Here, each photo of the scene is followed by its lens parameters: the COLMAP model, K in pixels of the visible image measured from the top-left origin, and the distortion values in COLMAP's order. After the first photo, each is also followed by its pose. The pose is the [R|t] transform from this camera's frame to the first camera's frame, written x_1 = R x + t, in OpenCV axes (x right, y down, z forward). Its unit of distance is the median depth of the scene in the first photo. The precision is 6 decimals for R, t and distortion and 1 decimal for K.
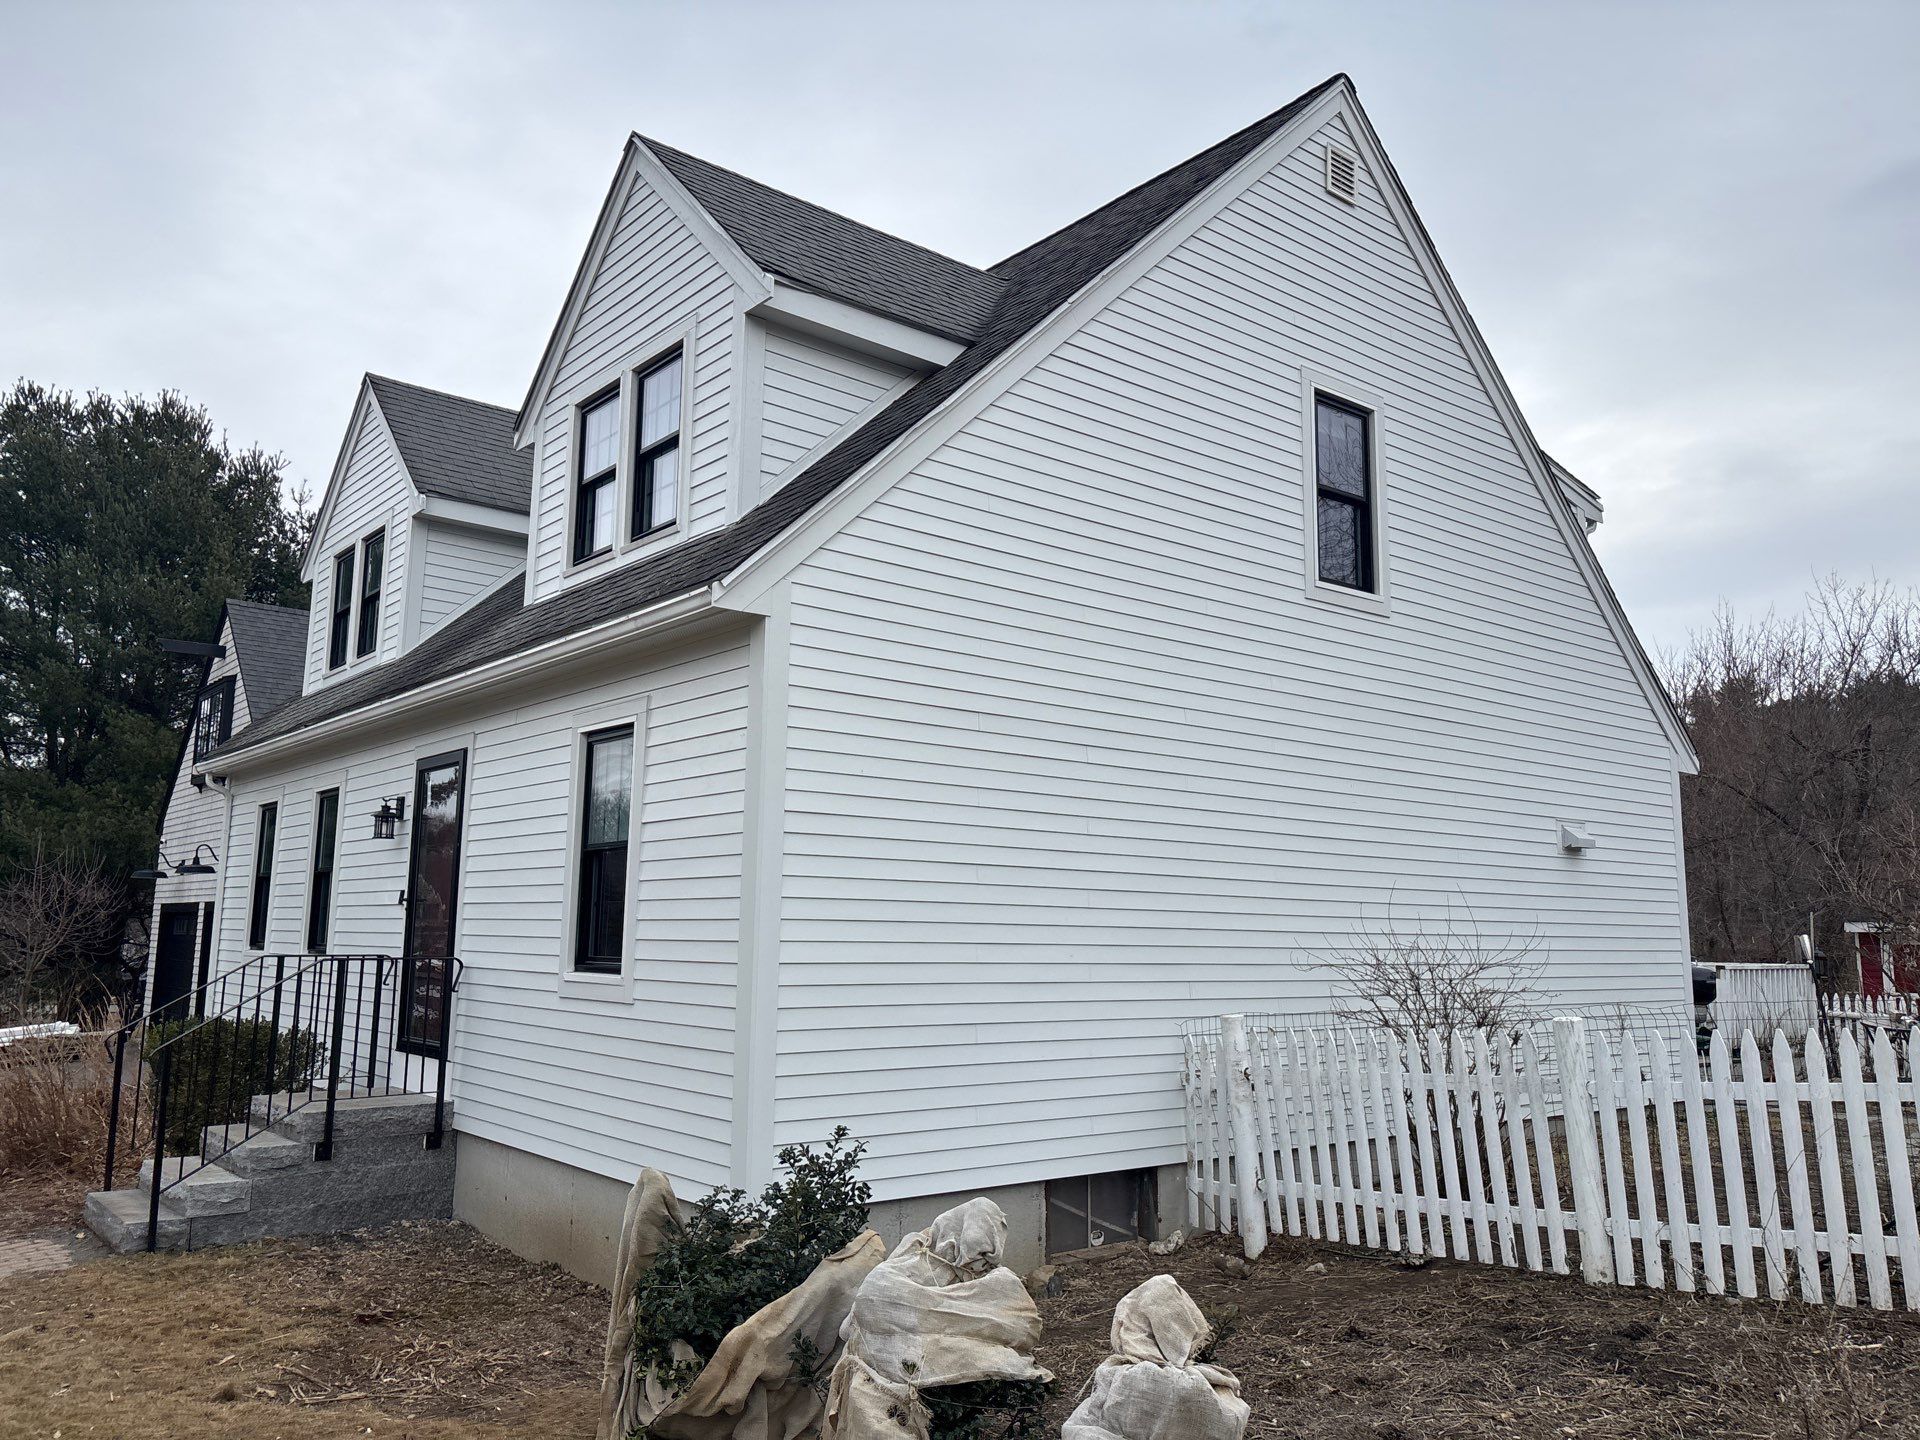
lens RADIAL K [[1475.7, 0, 960.0], [0, 1475.7, 720.0], [0, 0, 1]] dist [0.002599, 0.005267]
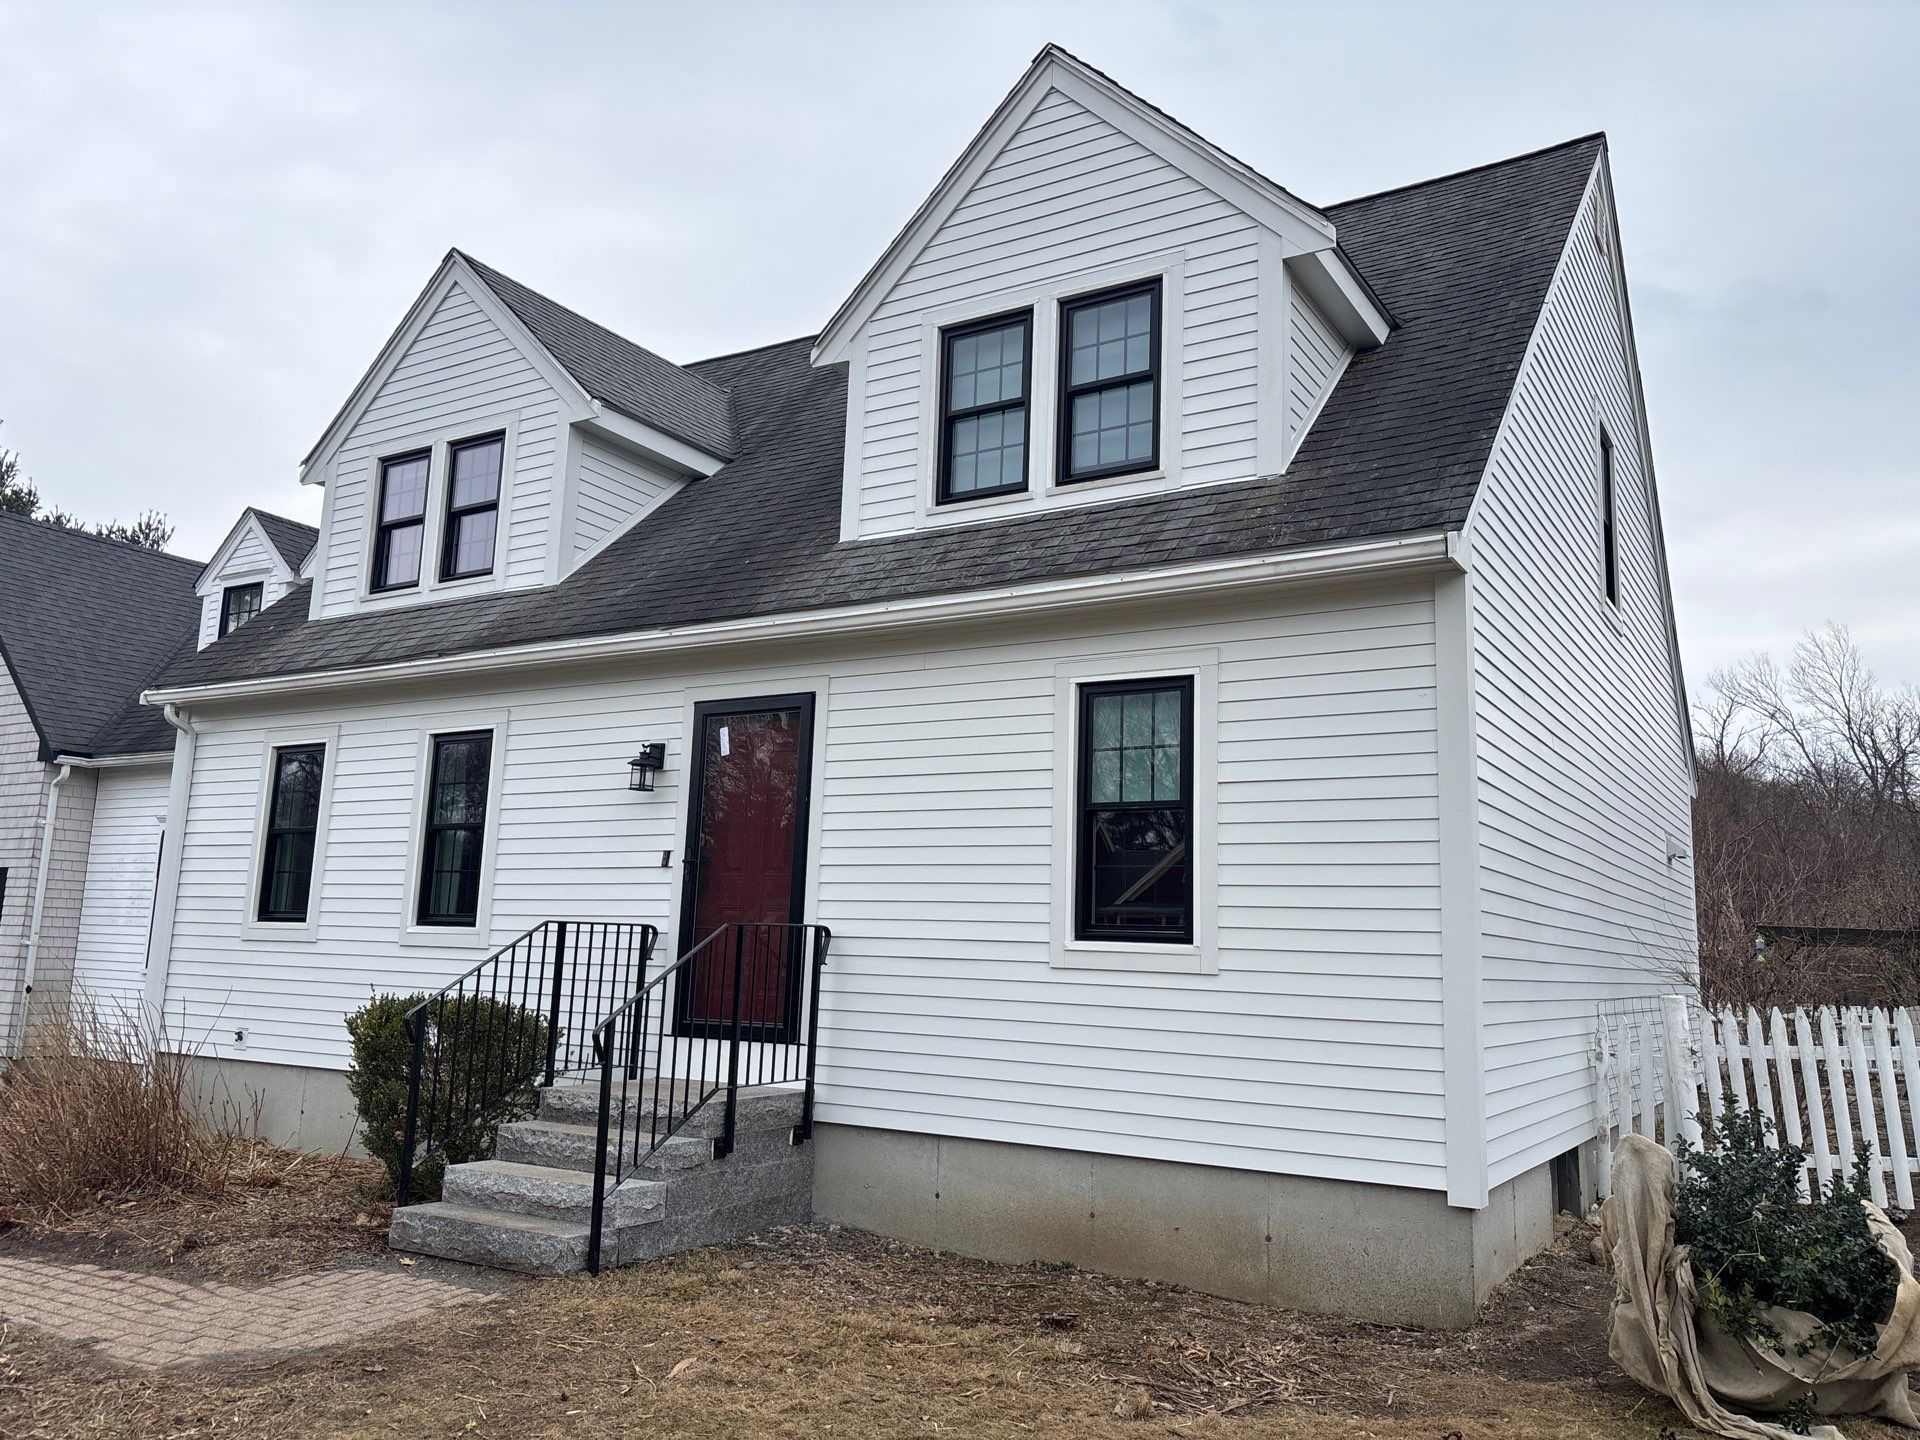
lens RADIAL K [[1475.7, 0, 960.0], [0, 1475.7, 720.0], [0, 0, 1]] dist [0.002599, 0.005267]
pose [[0.944678, 0.071706, 0.320066, -0.547643], [-0.068404, 0.997425, -0.021562, 0.050315], [-0.320788, -0.001525, 0.947150, 0.137004]]
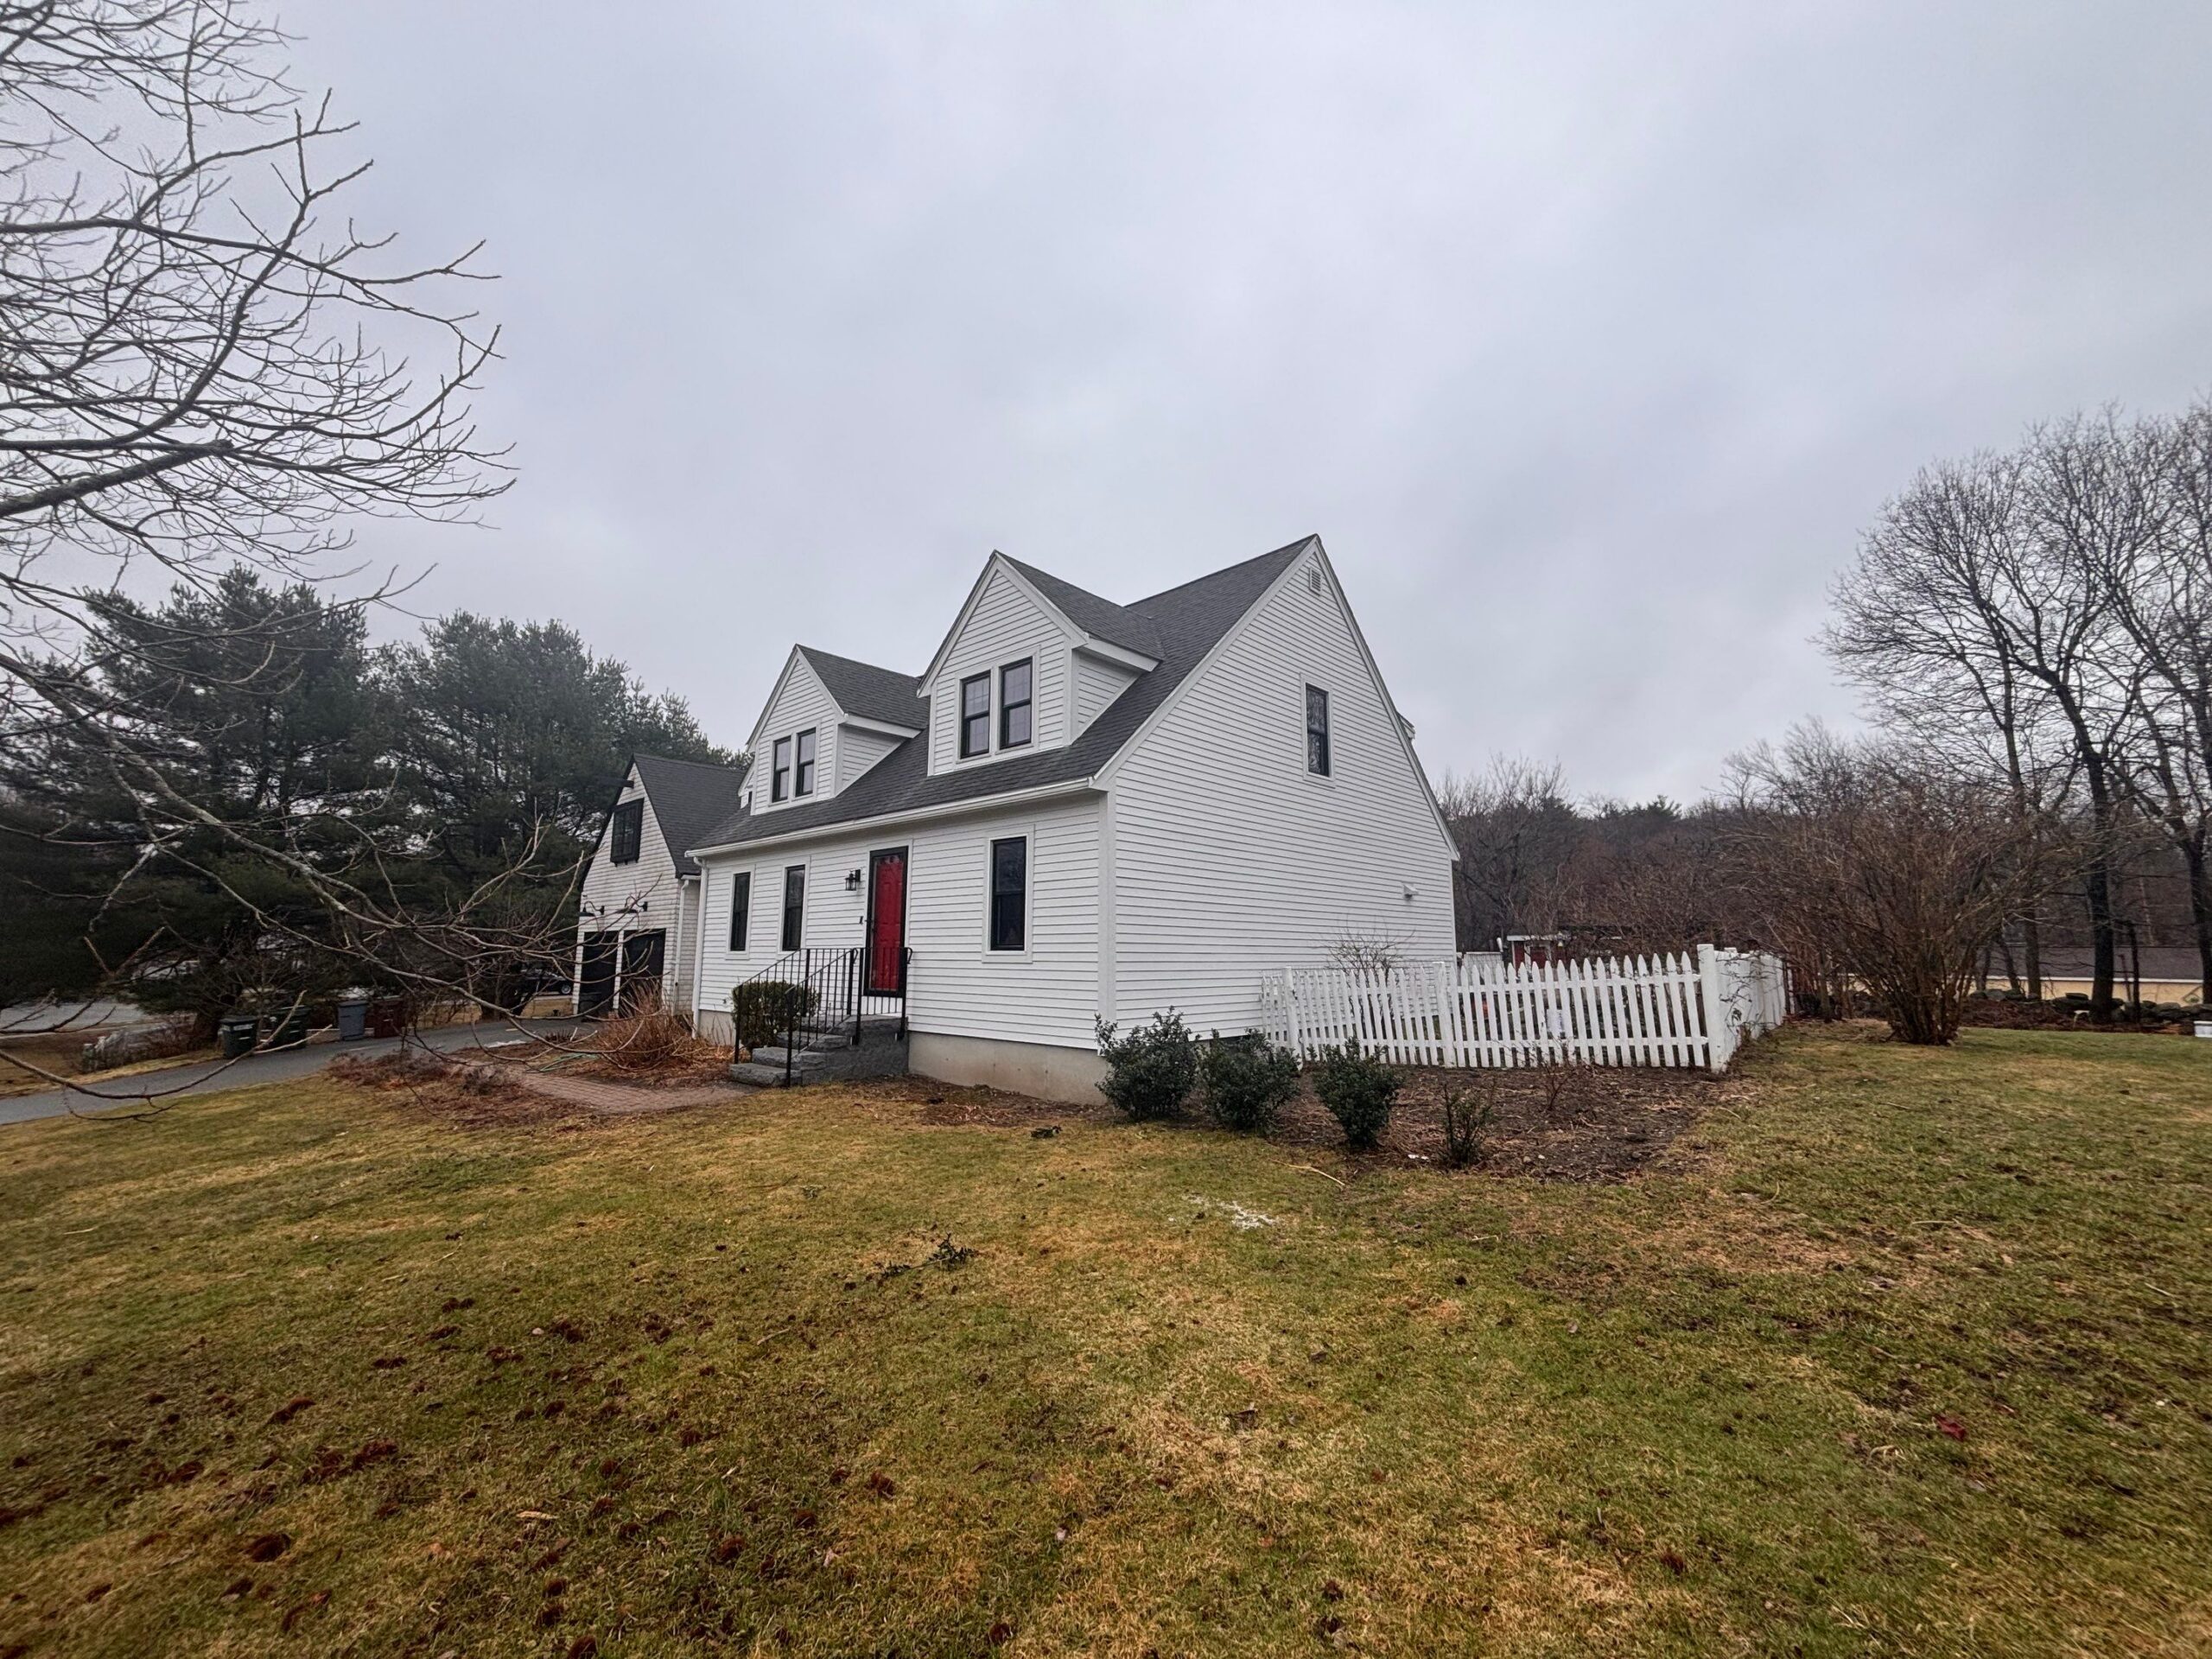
lens RADIAL K [[903.9, 0, 1111.8], [0, 903.9, 824.3], [0, 0, 1]] dist [0.002024, 0.000088]
pose [[0.990151, 0.010511, 0.139608, -0.235484], [-0.010689, 0.999943, 0.000527, -0.014995], [-0.139594, -0.002014, 0.990207, -0.286893]]
